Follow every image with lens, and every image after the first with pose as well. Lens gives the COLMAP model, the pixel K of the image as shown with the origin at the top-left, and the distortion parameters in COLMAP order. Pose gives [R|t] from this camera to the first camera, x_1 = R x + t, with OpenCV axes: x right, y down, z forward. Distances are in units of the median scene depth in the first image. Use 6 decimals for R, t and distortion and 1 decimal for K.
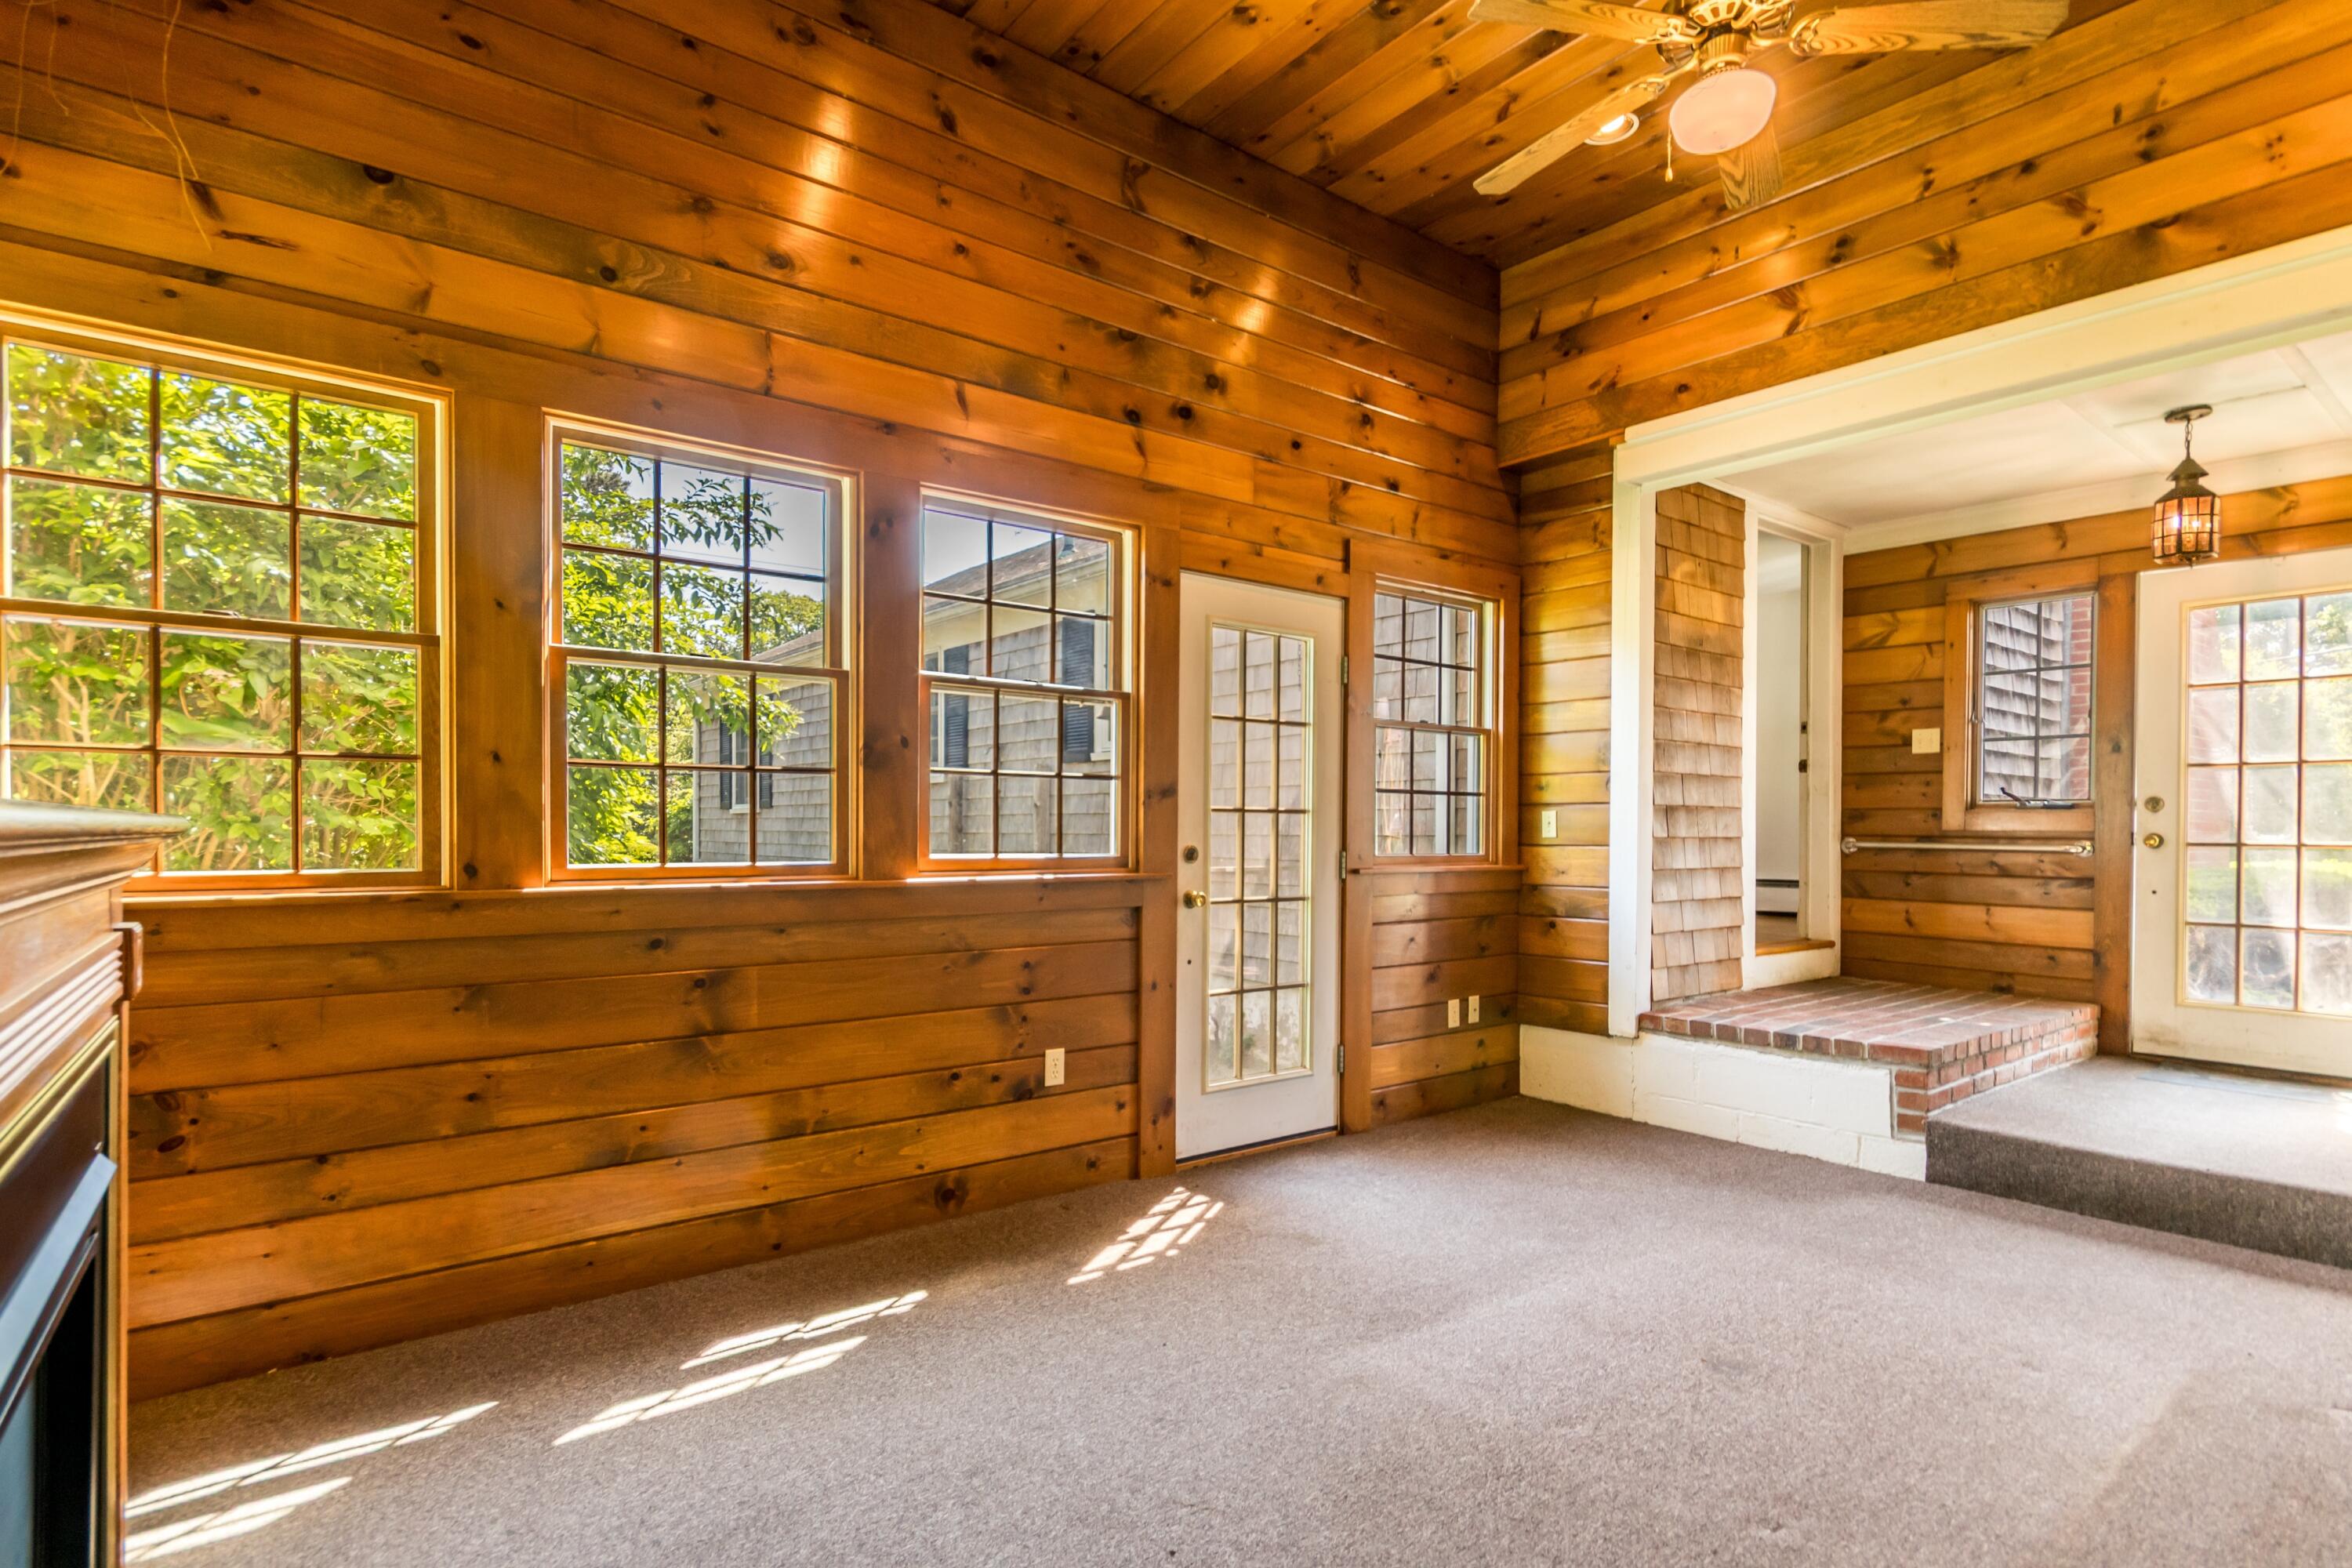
lens RADIAL K [[1192.8, 0, 1159.4], [0, 1192.8, 834.6], [0, 0, 1]] dist [0.000206, 0.000306]
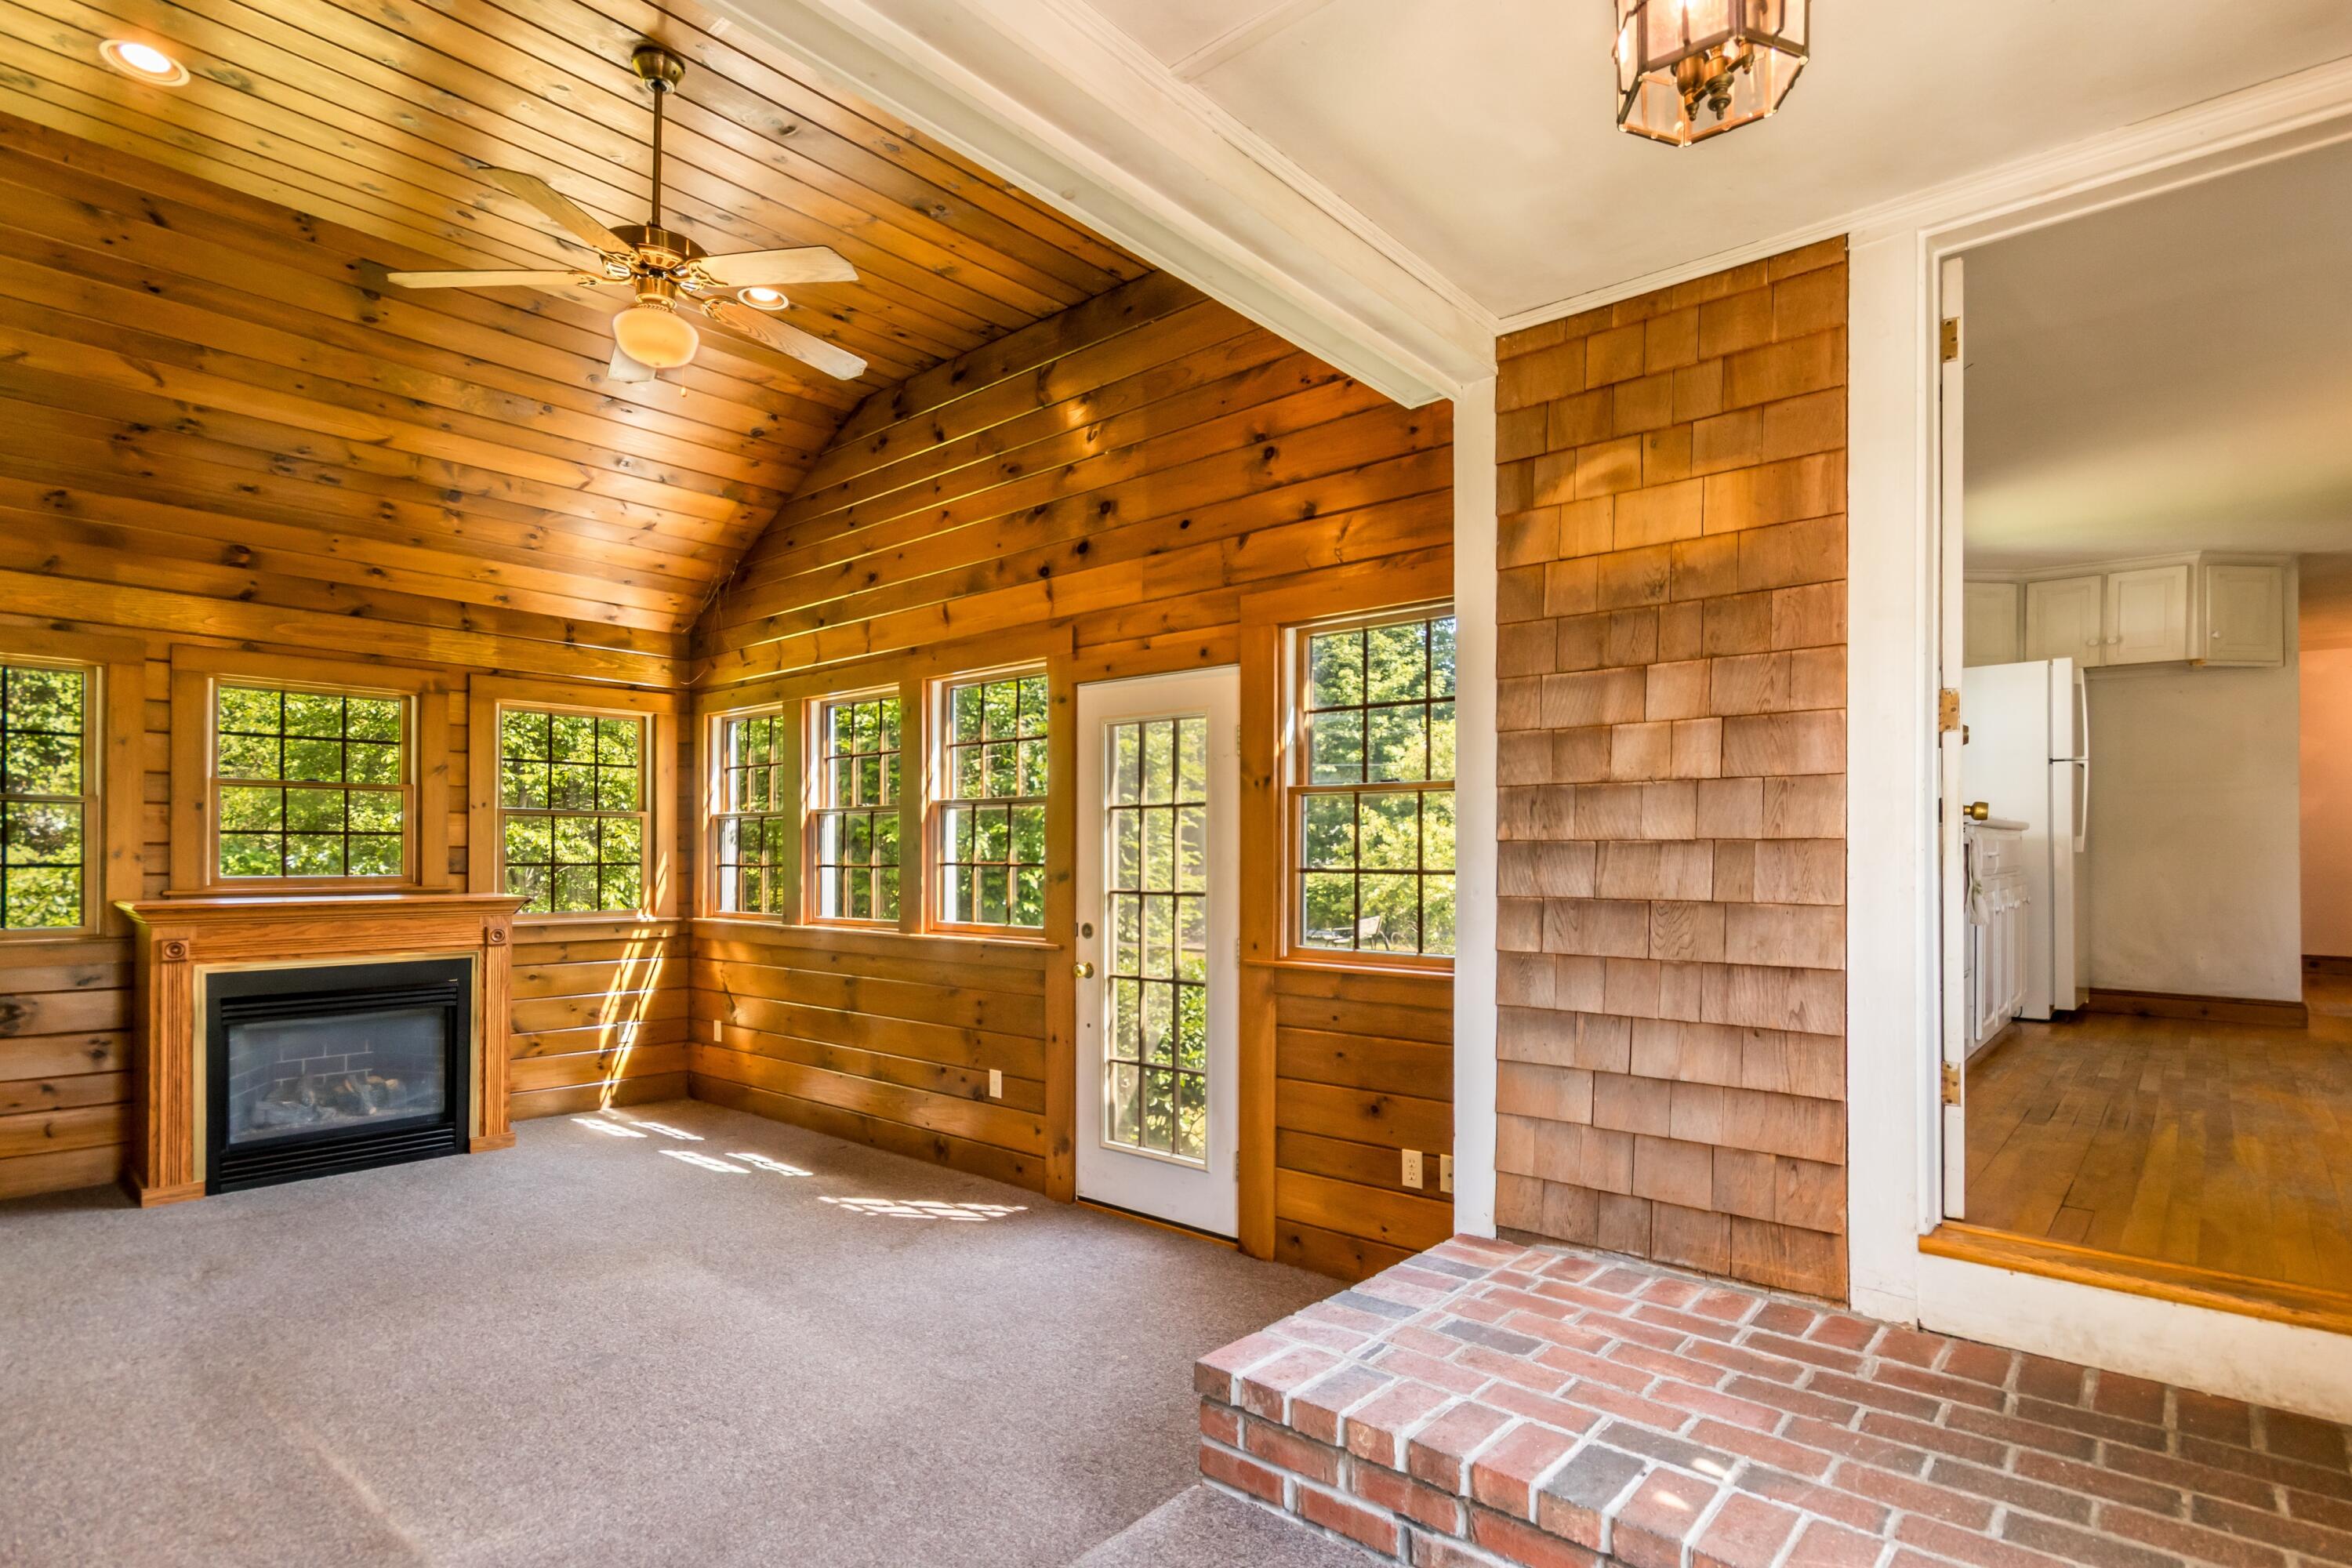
lens RADIAL K [[1192.8, 0, 1159.4], [0, 1192.8, 834.6], [0, 0, 1]] dist [0.000206, 0.000306]
pose [[0.179012, -0.020036, -0.983643, 1.313738], [-0.005543, 0.999756, -0.021373, -0.057859], [0.983831, 0.009278, 0.178857, 0.978545]]
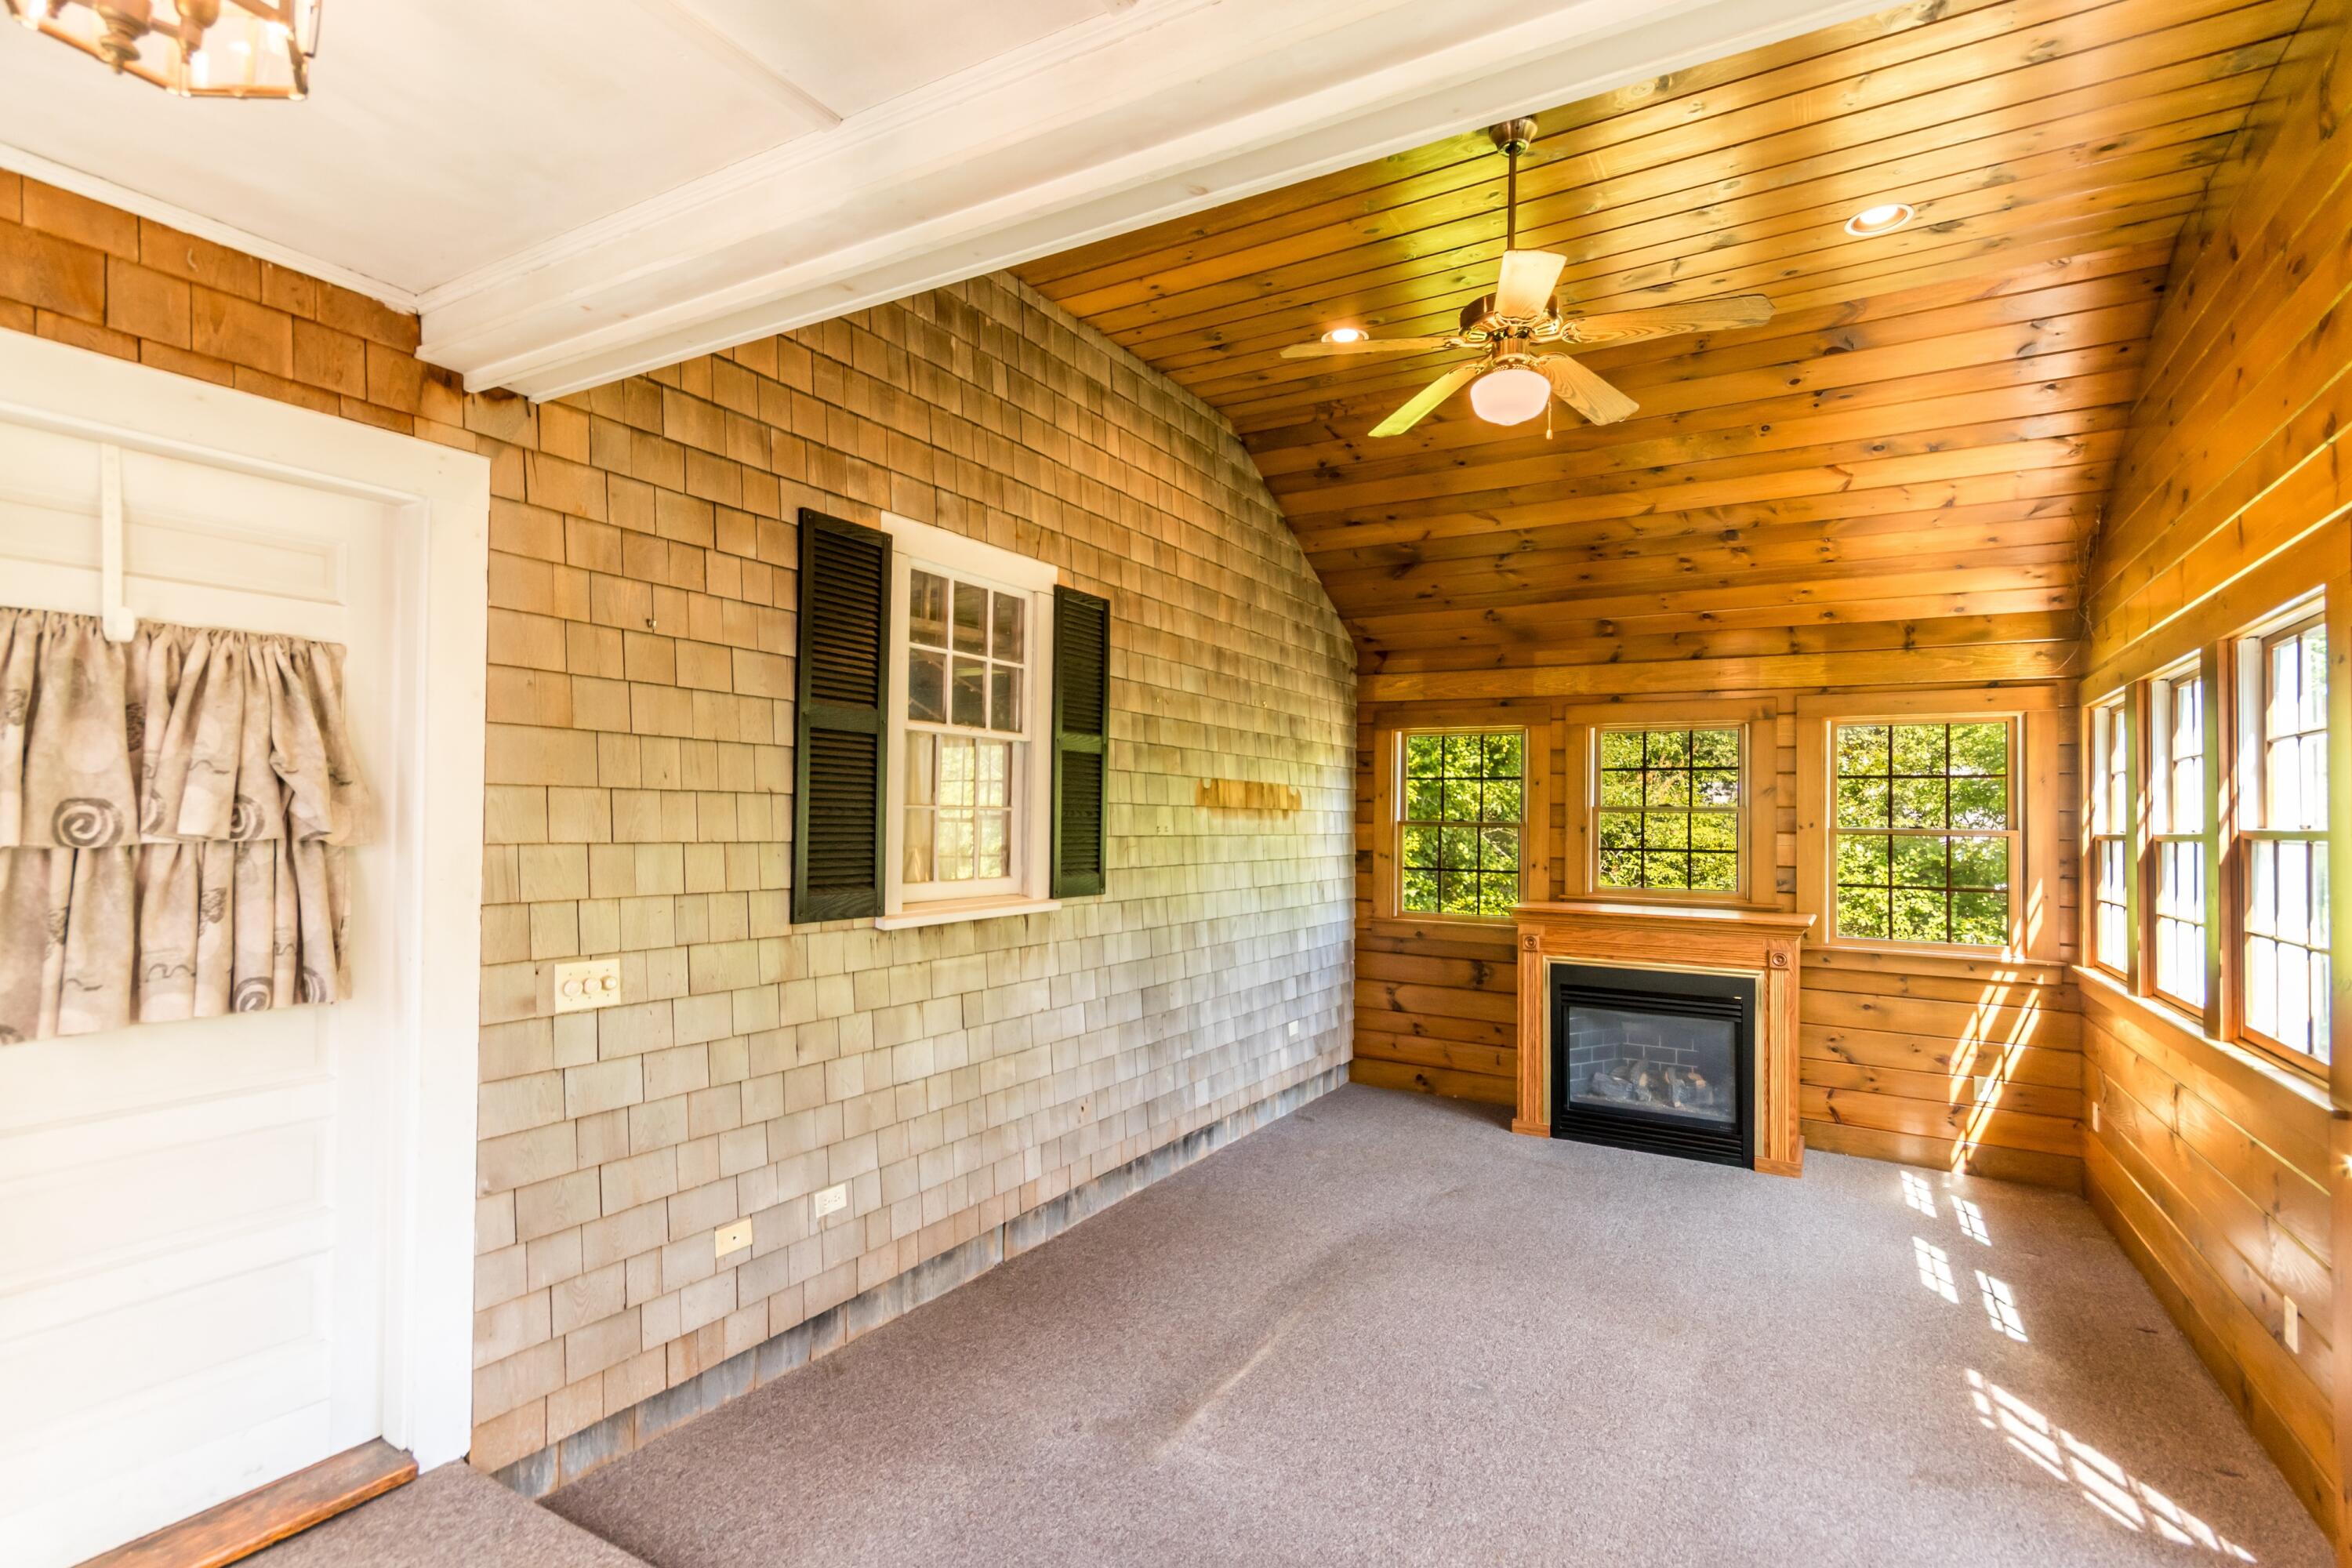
lens RADIAL K [[1113.5, 0, 1176.0], [0, 1113.5, 784.0], [0, 0, 1]] dist [0.000927, -0.001342]
pose [[-0.930742, -0.028005, -0.364602, 0.894262], [-0.018391, 0.999386, -0.029816, -0.125259], [0.365214, -0.021046, -0.930686, 1.473411]]
